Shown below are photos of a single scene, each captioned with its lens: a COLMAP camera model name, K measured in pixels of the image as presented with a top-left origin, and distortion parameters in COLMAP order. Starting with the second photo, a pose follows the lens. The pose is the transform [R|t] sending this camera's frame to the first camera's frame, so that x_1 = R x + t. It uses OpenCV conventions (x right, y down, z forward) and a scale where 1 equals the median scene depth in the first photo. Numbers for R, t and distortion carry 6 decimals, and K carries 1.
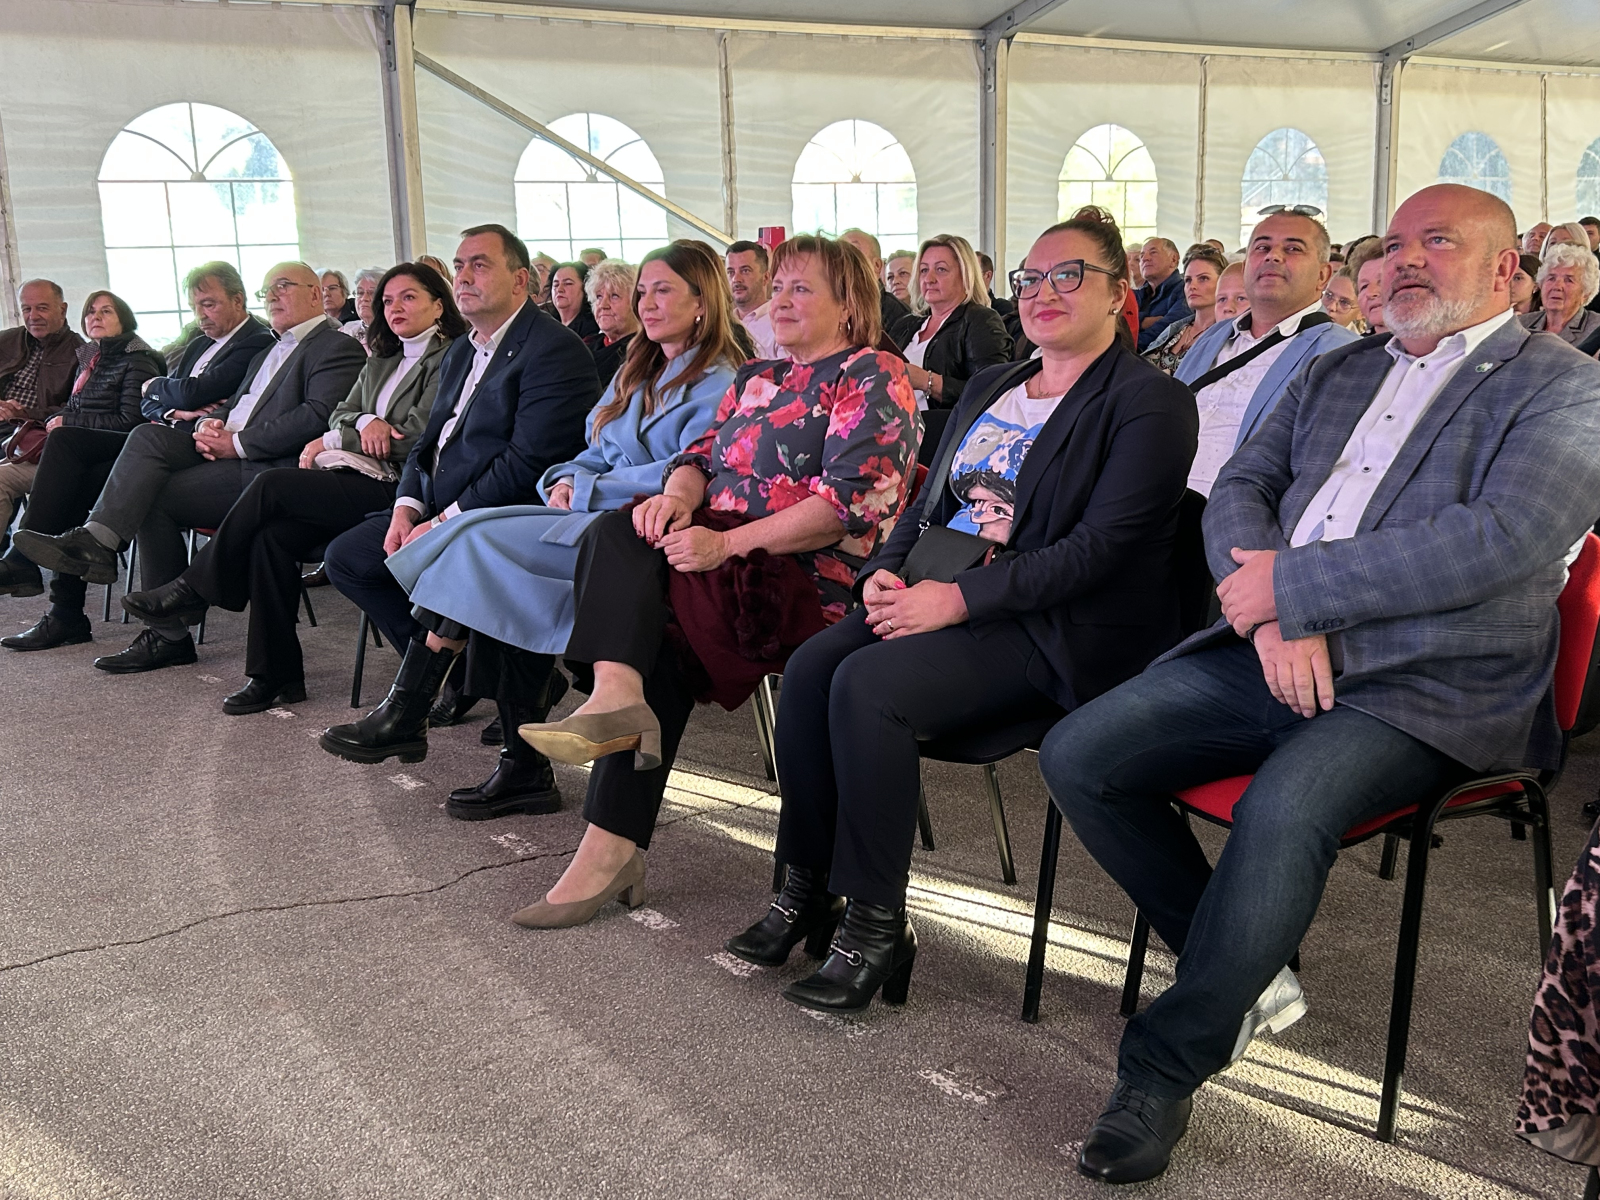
lens RADIAL K [[1800.4, 0, 796.3], [0, 1800.4, 598.7], [0, 0, 1]] dist [0.062808, 0.000000]
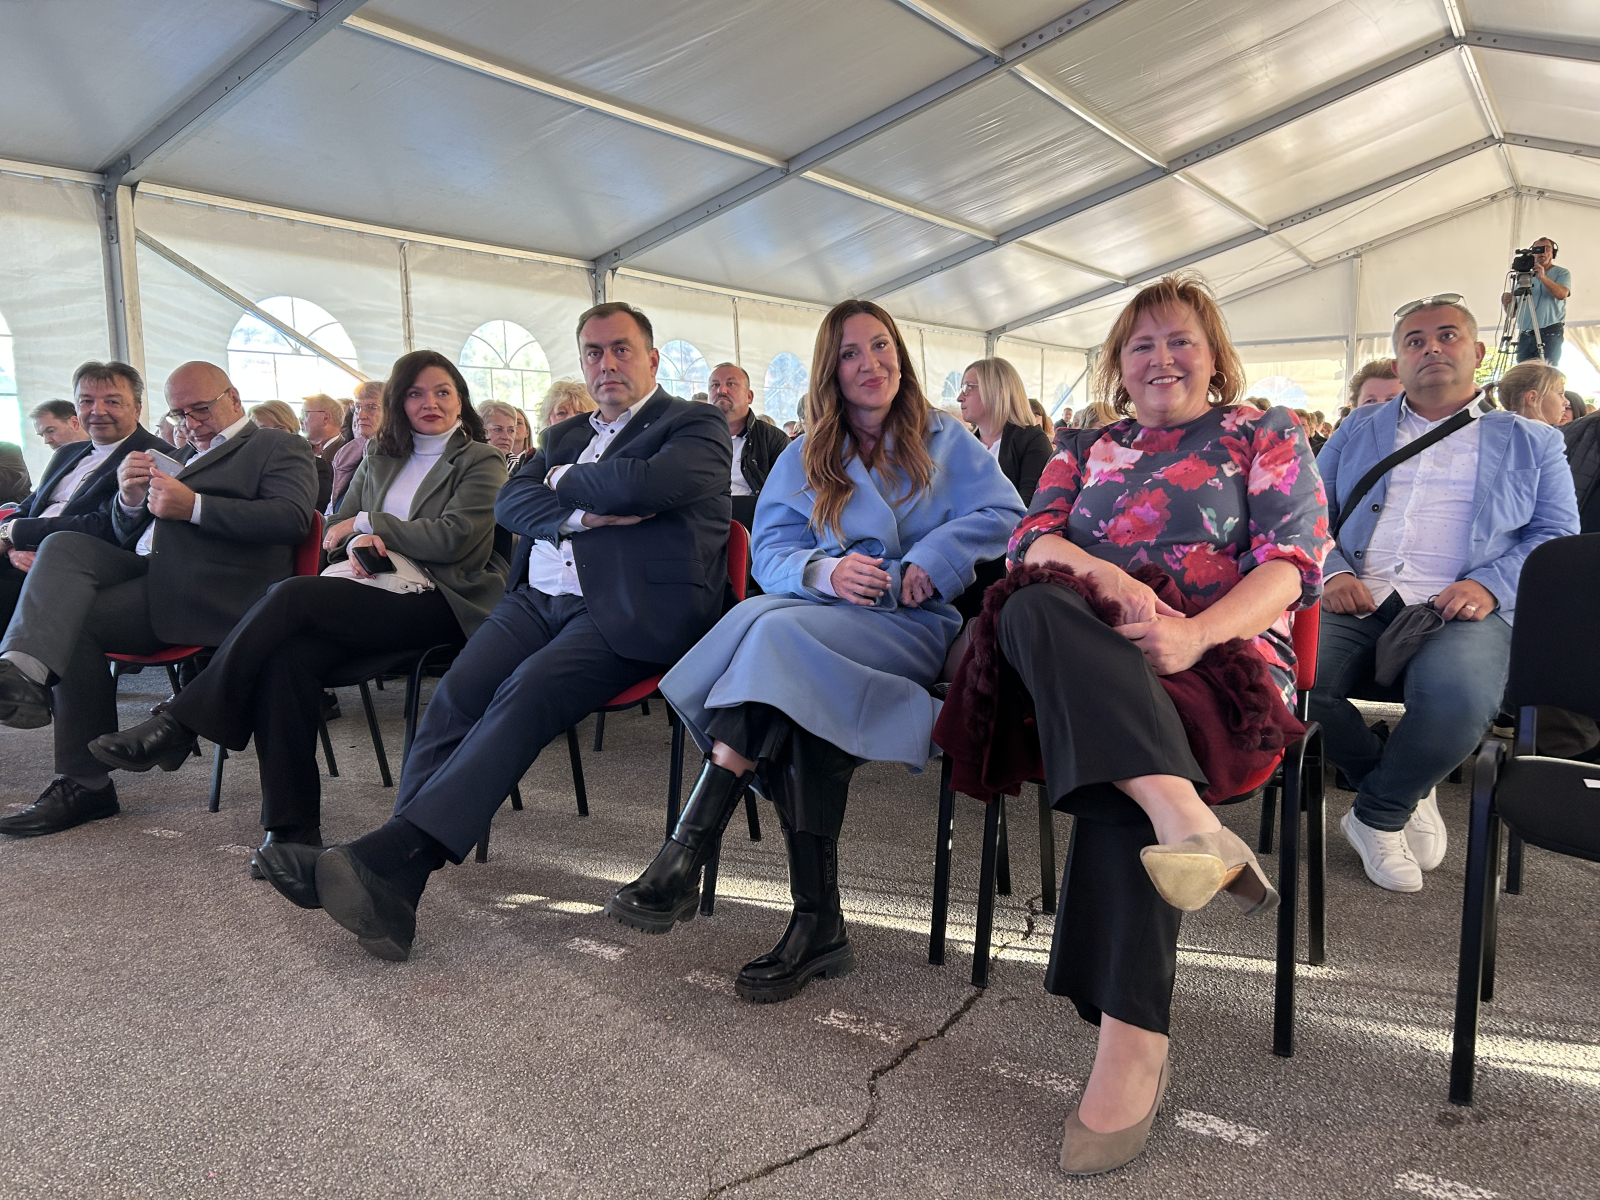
lens RADIAL K [[1205.2, 0, 802.2], [0, 1205.2, 605.4], [0, 0, 1]] dist [0.032585, -0.026514]
pose [[0.922810, -0.031944, 0.383928, -0.118747], [0.057433, 0.996827, -0.055107, -0.005824], [-0.380950, 0.072904, 0.921717, 0.162782]]
